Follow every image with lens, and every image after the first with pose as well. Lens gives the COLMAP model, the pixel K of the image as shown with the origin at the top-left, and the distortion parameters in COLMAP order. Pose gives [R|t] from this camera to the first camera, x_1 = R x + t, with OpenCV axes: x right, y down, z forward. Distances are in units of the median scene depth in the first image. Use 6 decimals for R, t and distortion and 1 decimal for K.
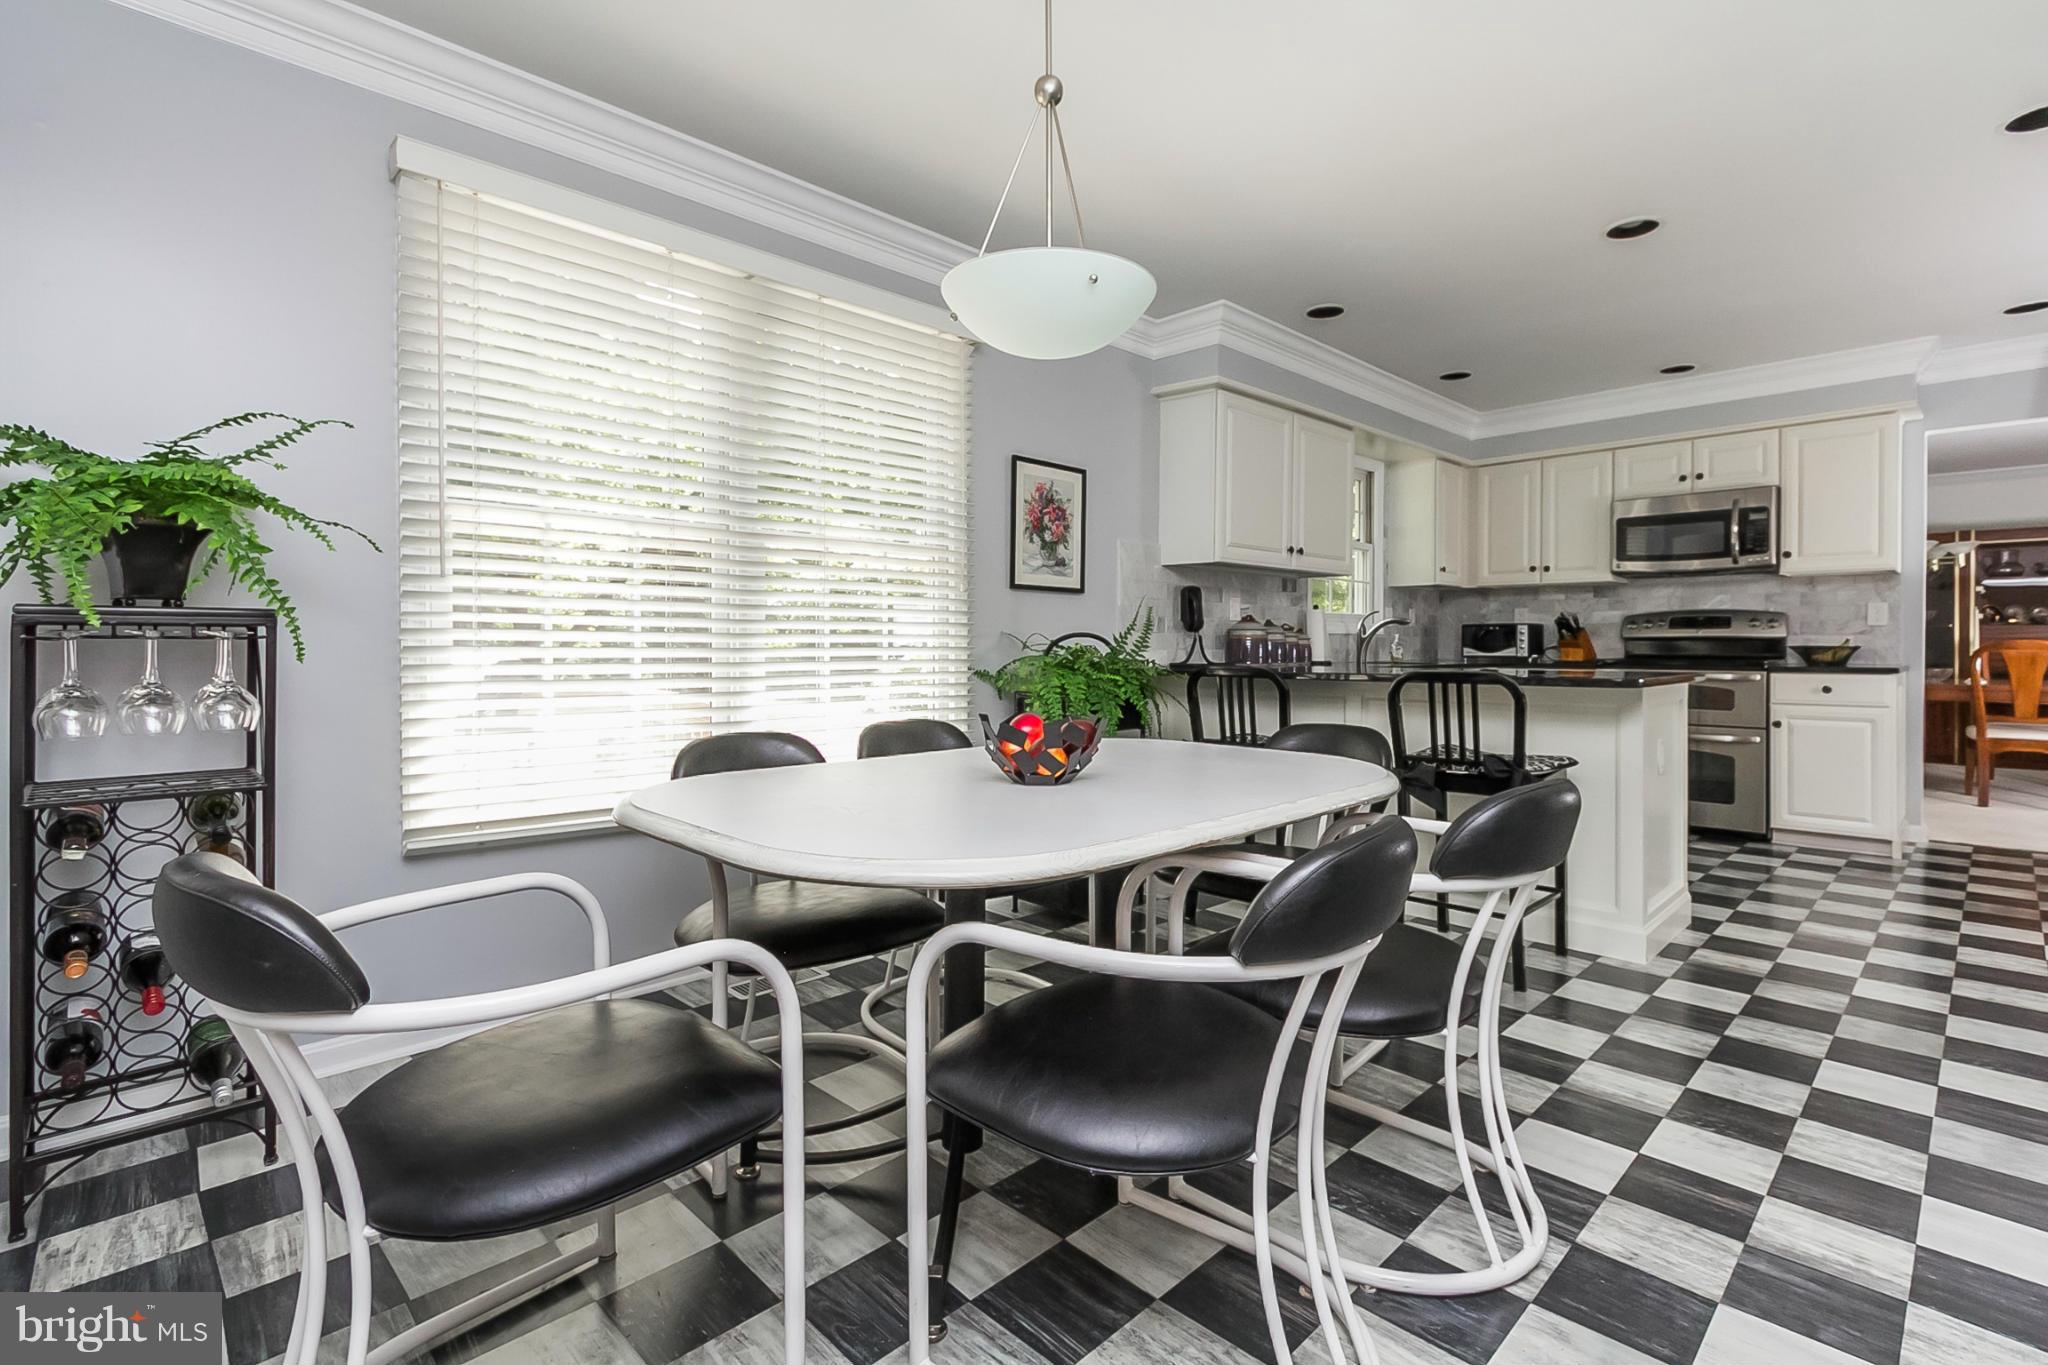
lens RADIAL K [[941.6, 0, 1033.5], [0, 941.6, 657.0], [0, 0, 1]] dist [-0.000844, -0.000844]
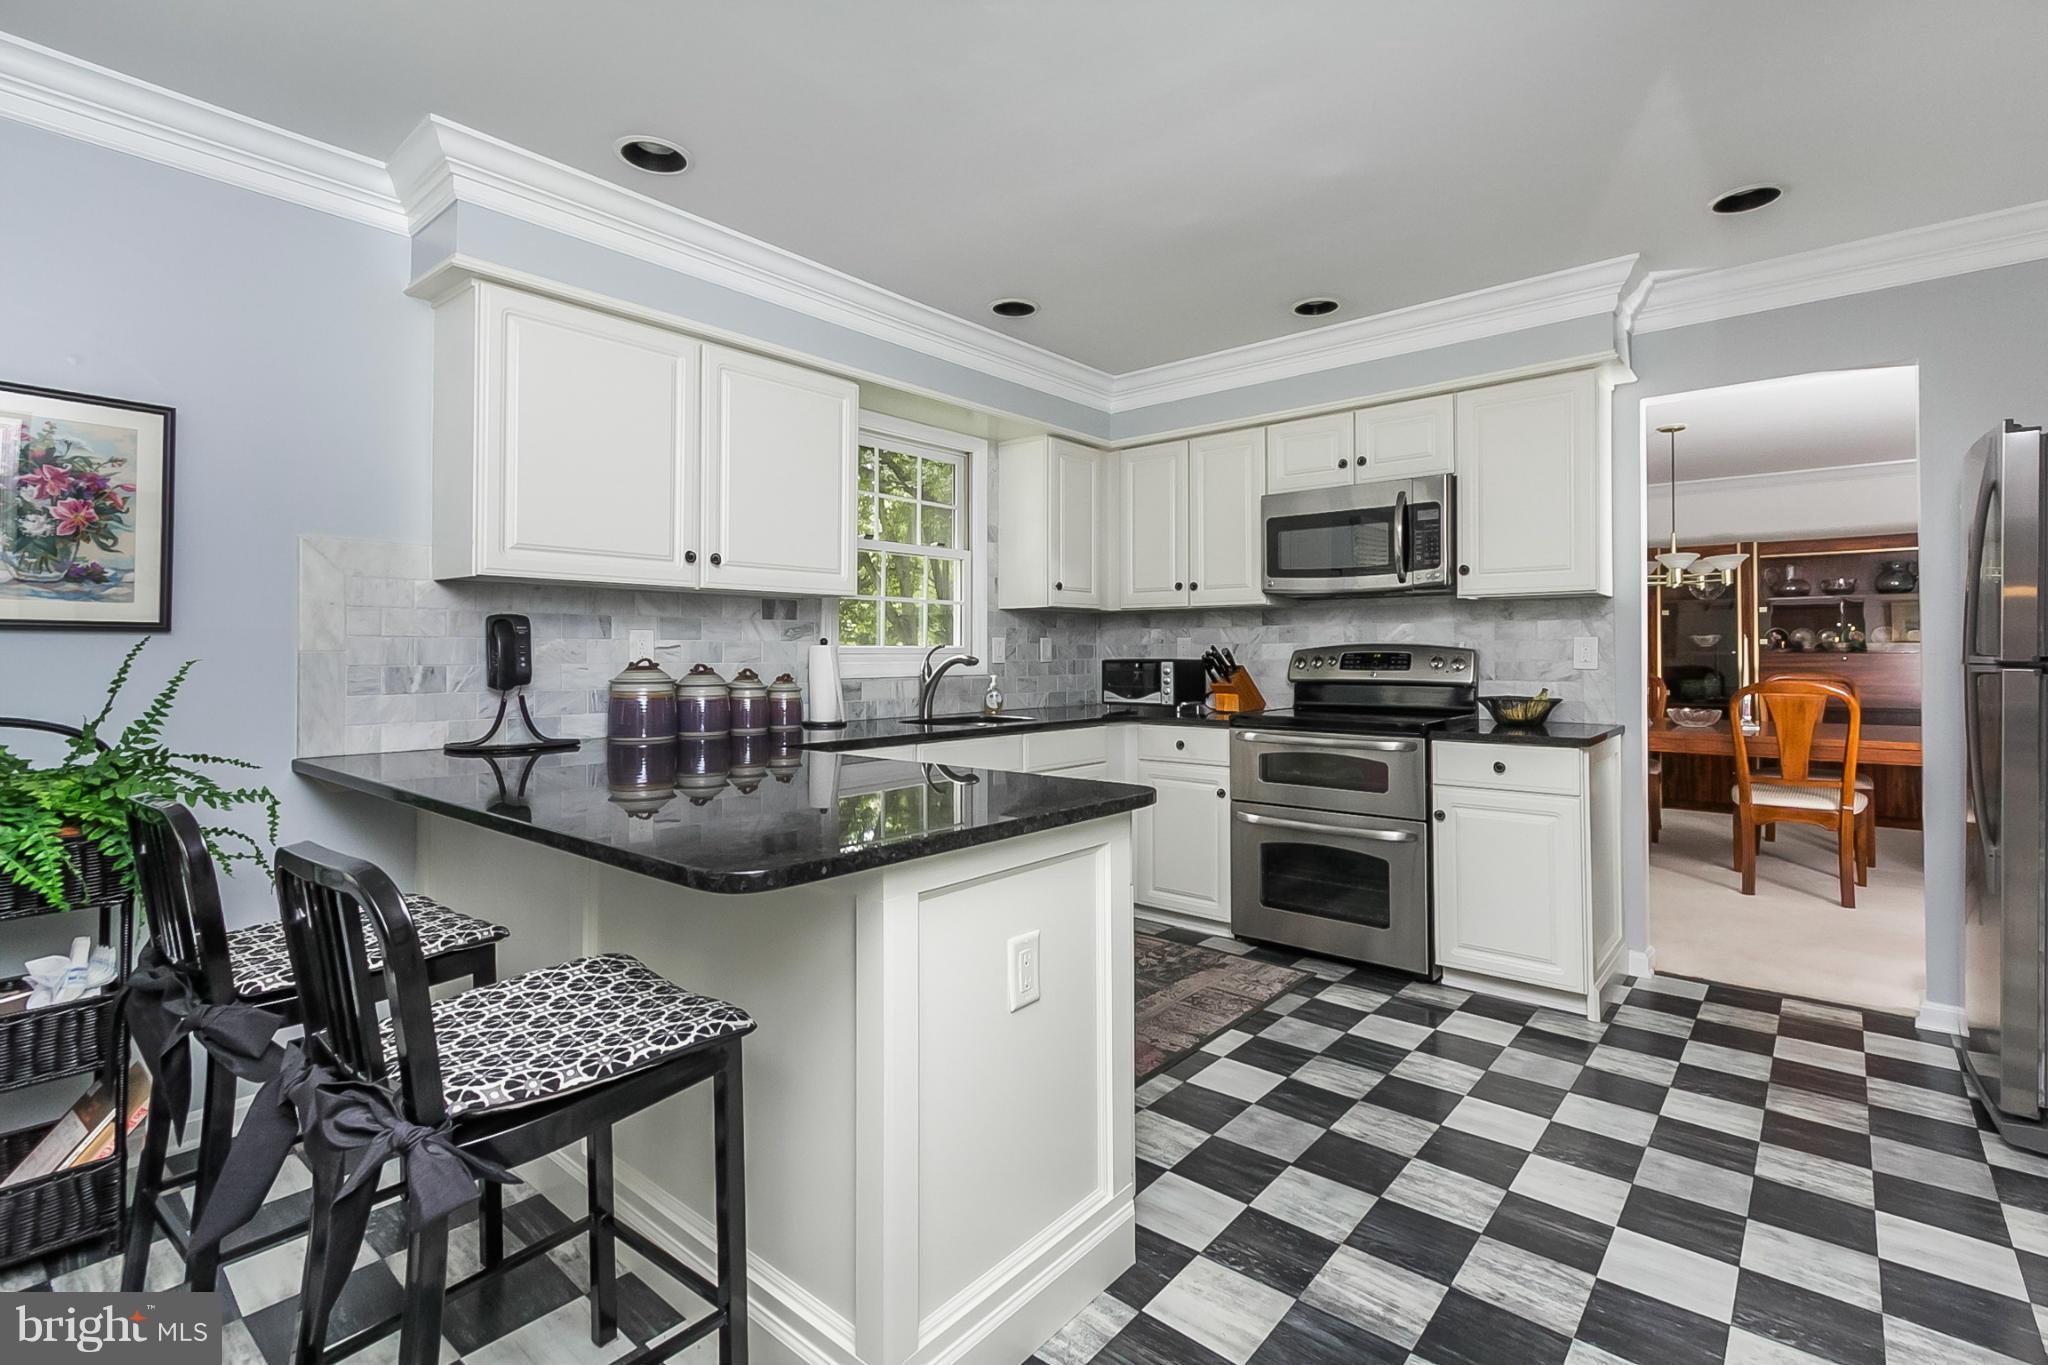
lens RADIAL K [[941.6, 0, 1033.5], [0, 941.6, 657.0], [0, 0, 1]] dist [-0.000844, -0.000844]
pose [[0.995324, -0.001863, 0.096579, 0.387162], [0.002841, 0.999946, -0.009998, -0.035005], [-0.096556, 0.010225, 0.995275, 0.309206]]
